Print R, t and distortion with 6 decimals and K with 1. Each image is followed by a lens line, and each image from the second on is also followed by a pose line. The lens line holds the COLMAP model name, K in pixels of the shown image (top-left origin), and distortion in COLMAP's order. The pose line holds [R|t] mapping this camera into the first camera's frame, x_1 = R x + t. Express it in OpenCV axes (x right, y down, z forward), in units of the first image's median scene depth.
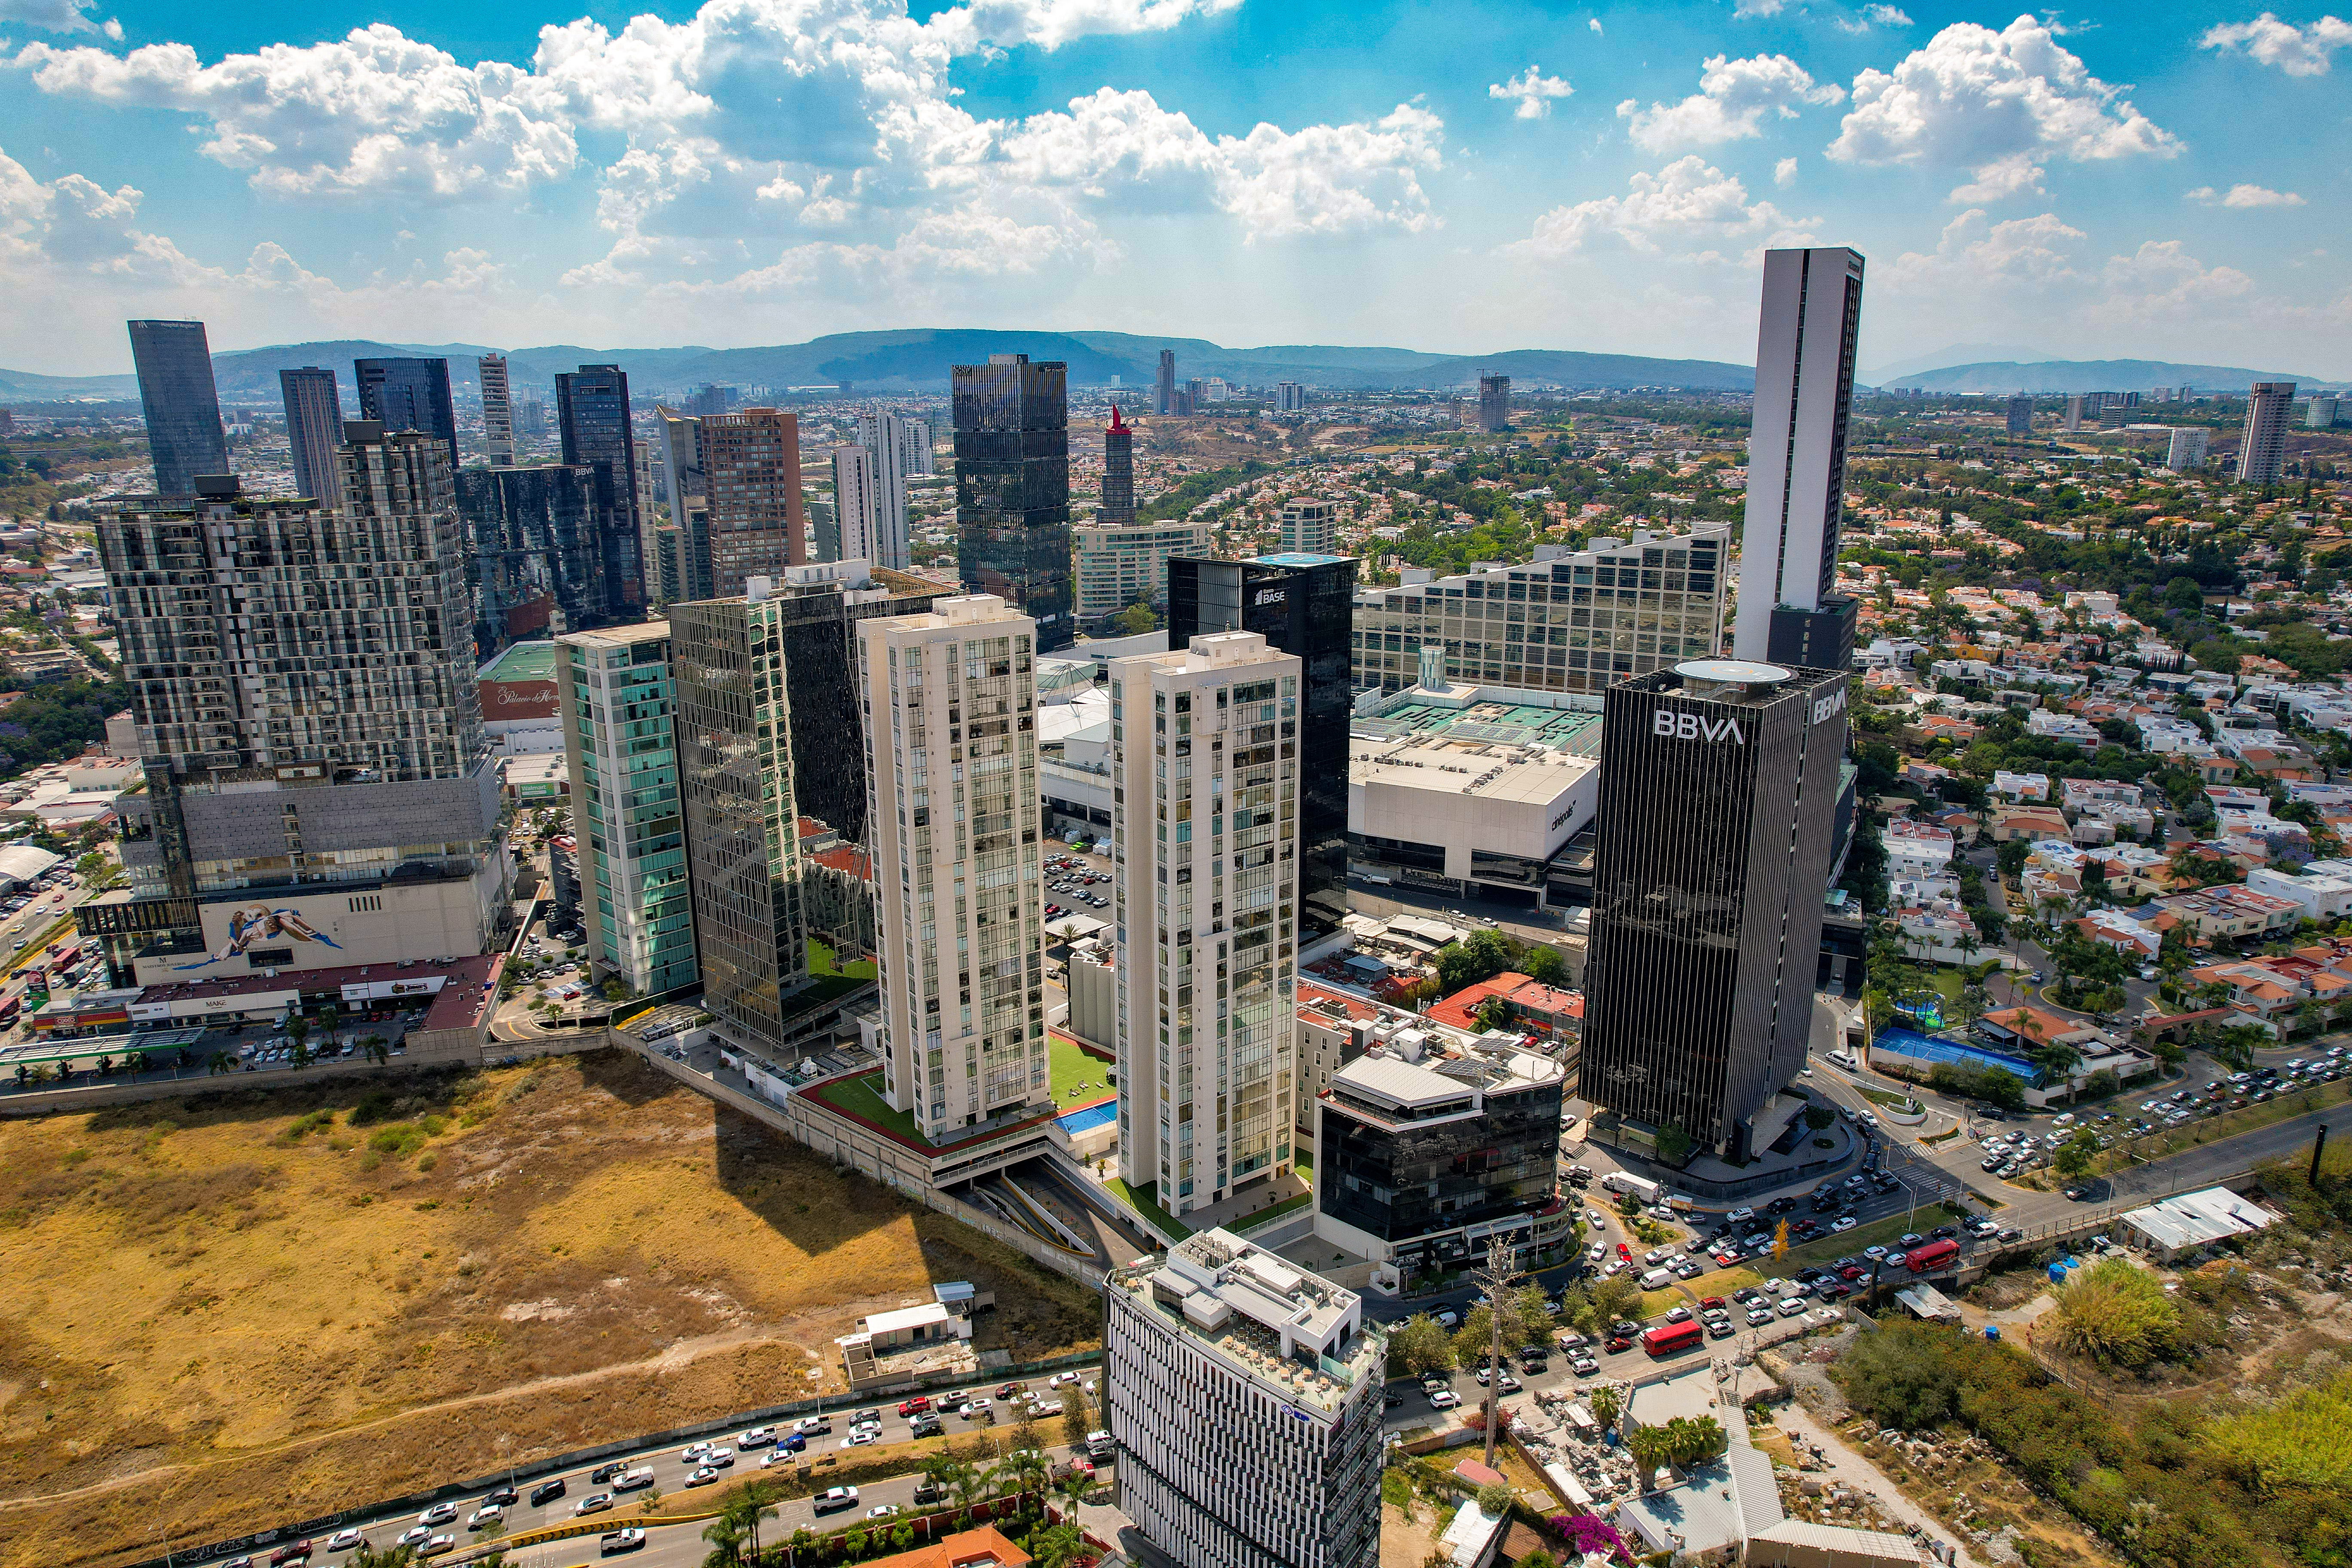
lens RADIAL K [[1504.4, 0, 1192.6], [0, 1504.4, 786.4], [0, 0, 1]] dist [-0.075927, 0.065285]
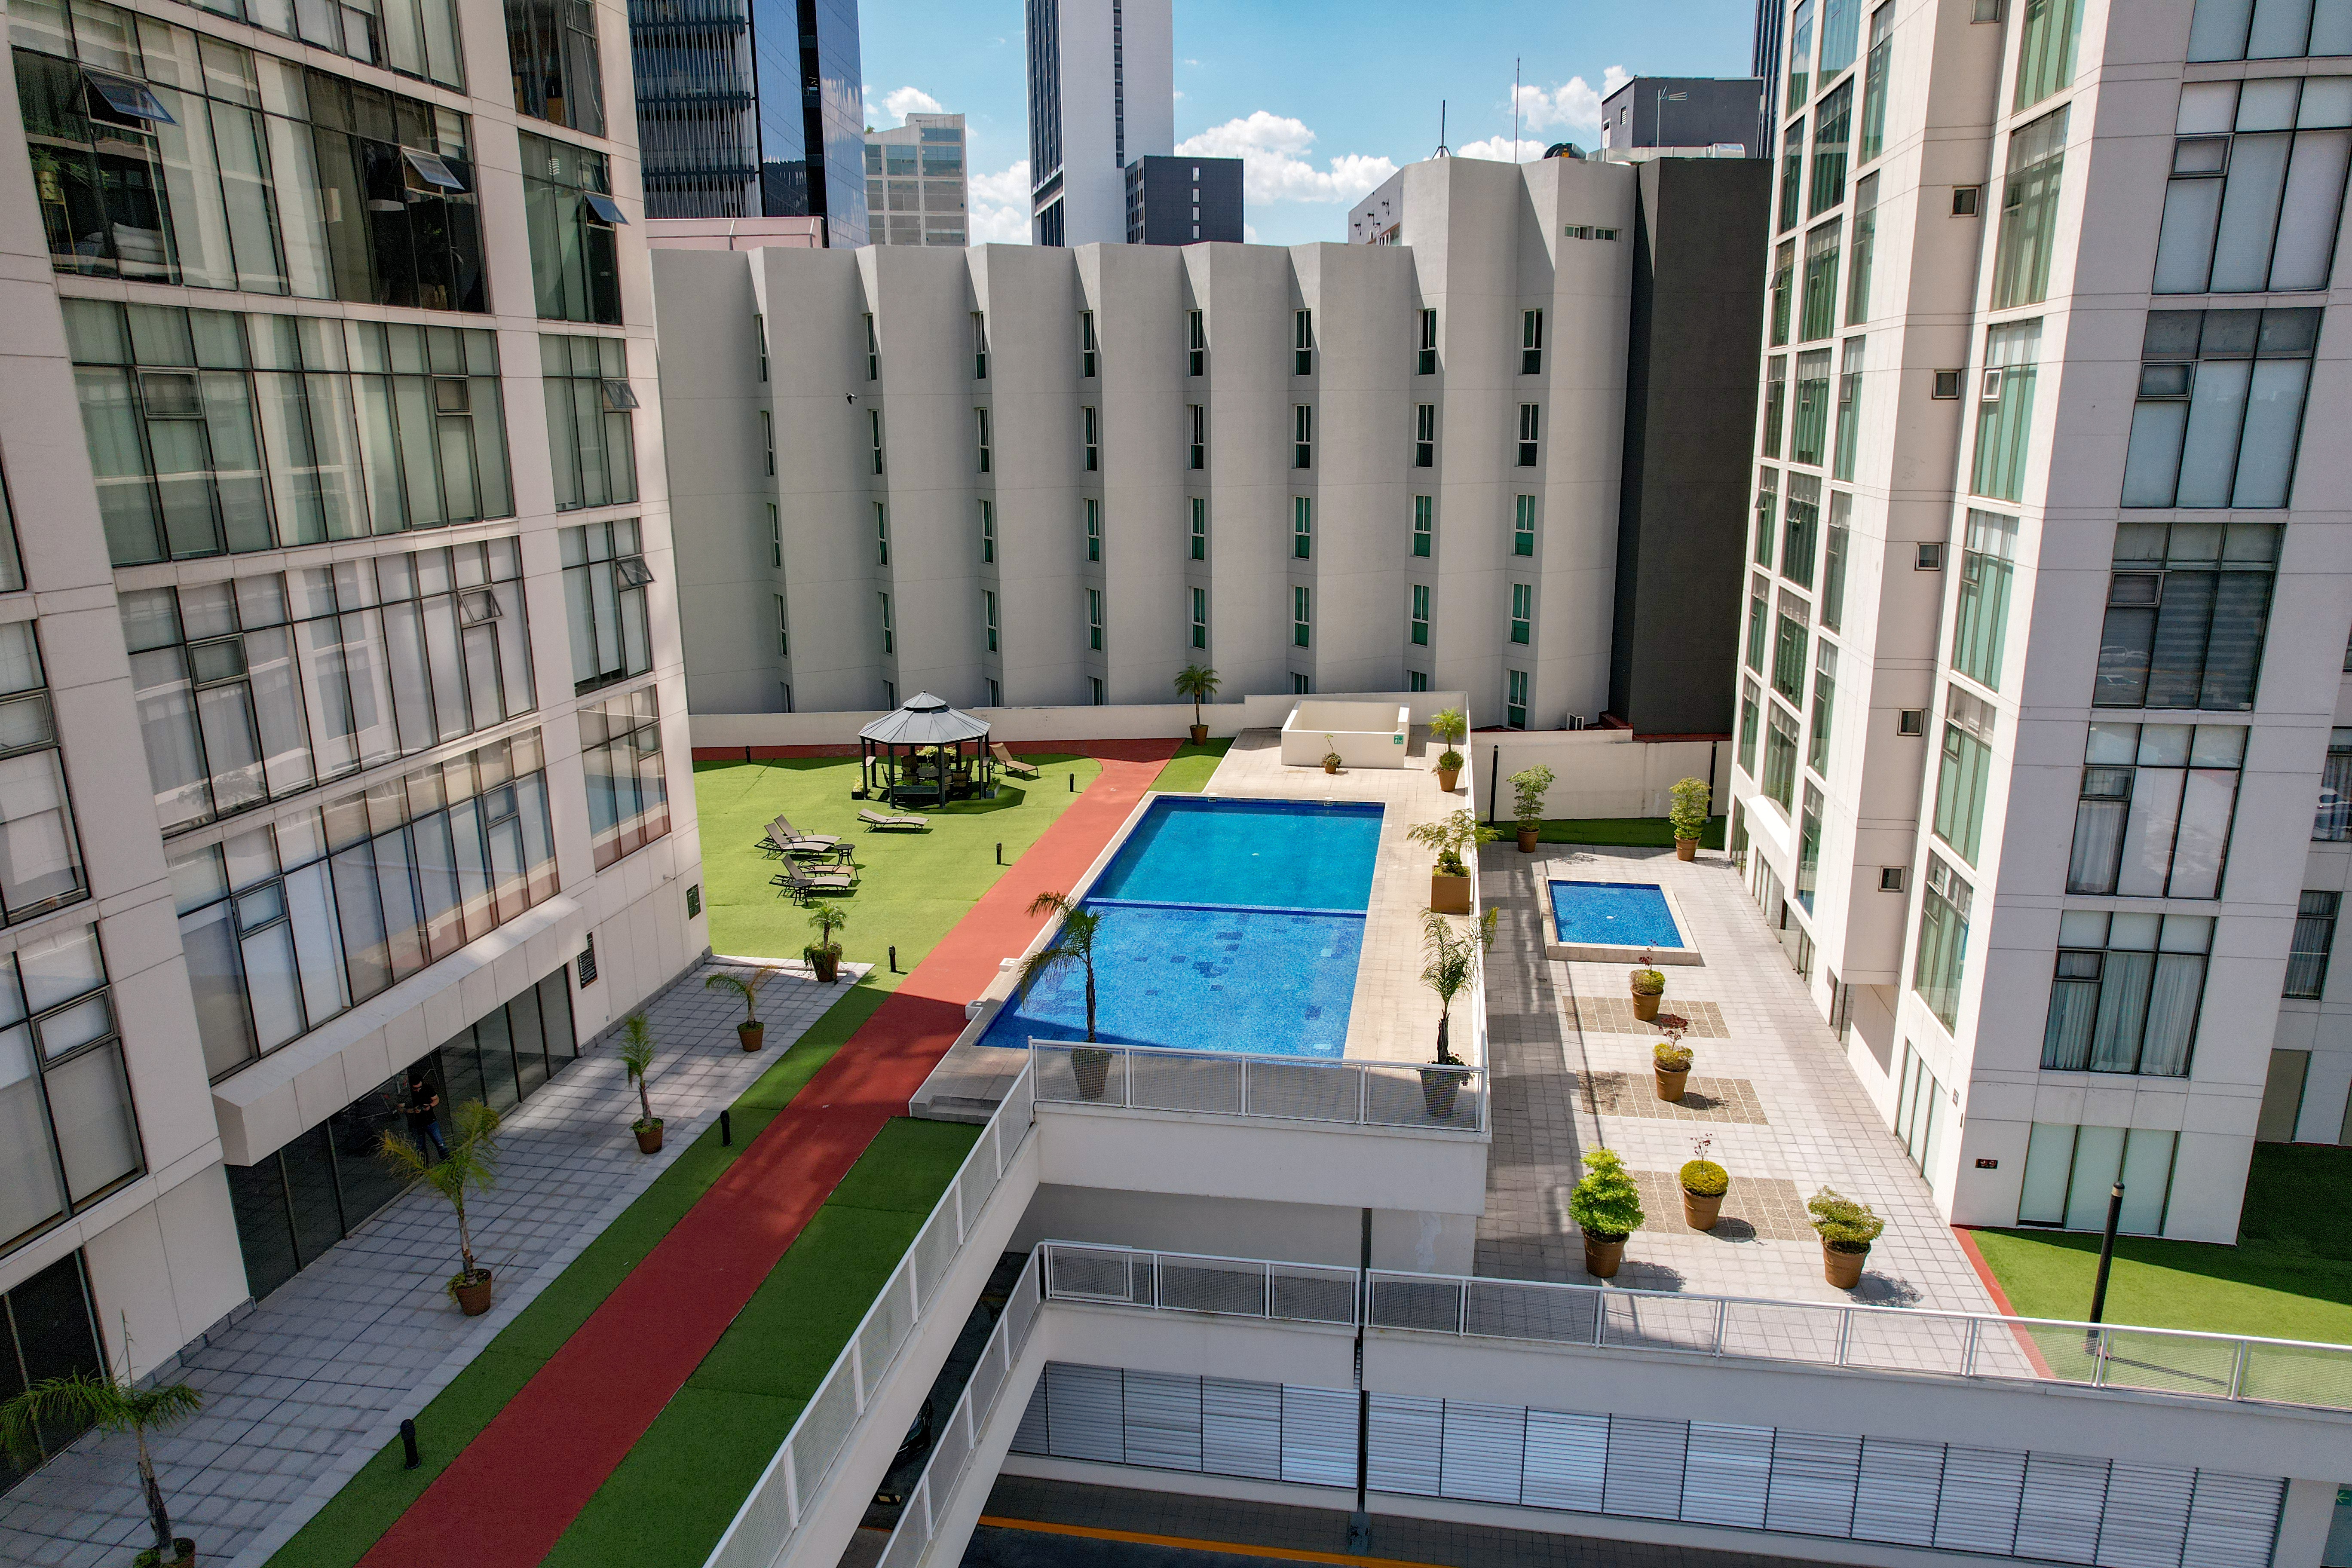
lens RADIAL K [[1504.4, 0, 1190.4], [0, 1504.4, 804.0], [0, 0, 1]] dist [-0.075927, 0.065285]
pose [[0.711994, -0.184289, 0.677570, -0.122056], [0.188338, 0.979708, 0.068559, 0.162757], [-0.676456, 0.078798, 0.732255, 0.735692]]
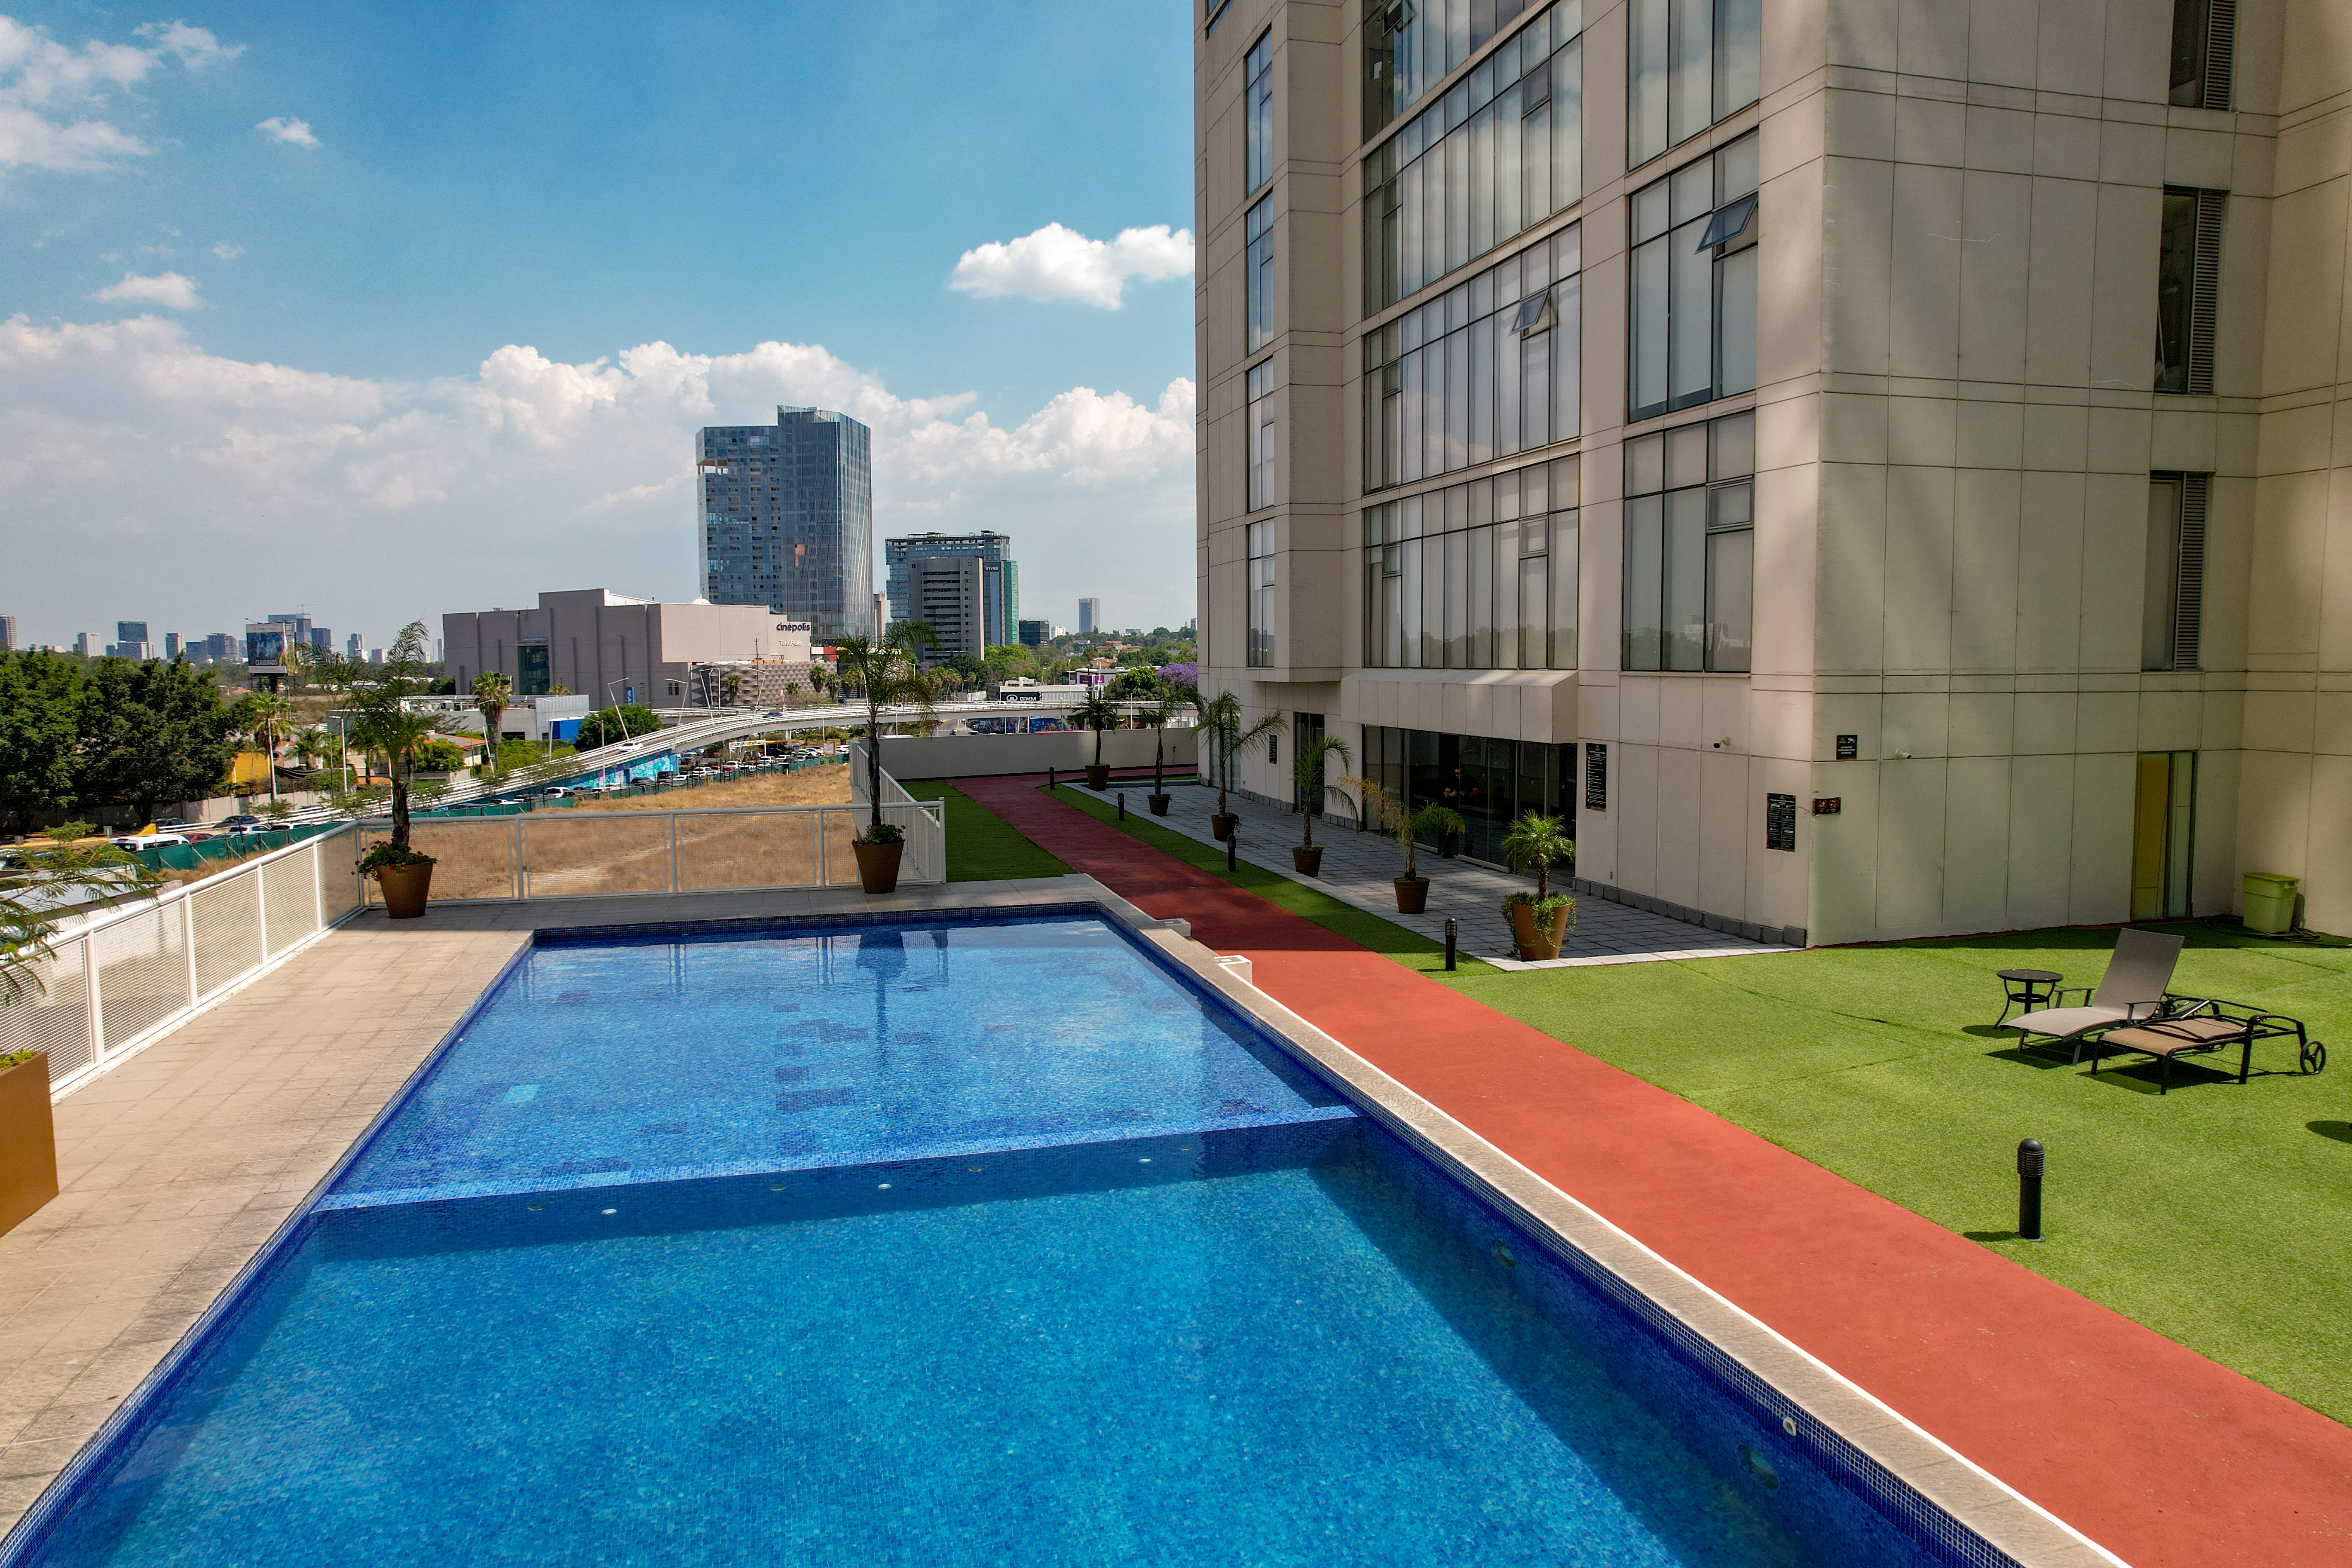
lens RADIAL K [[1504.4, 0, 1186.7], [0, 1504.4, 779.5], [0, 0, 1]] dist [-0.075927, 0.065285]
pose [[-0.347781, 0.086450, -0.933582, -0.024214], [-0.246788, 0.952185, 0.180107, 0.163598], [0.904513, 0.293035, -0.309817, 0.825465]]
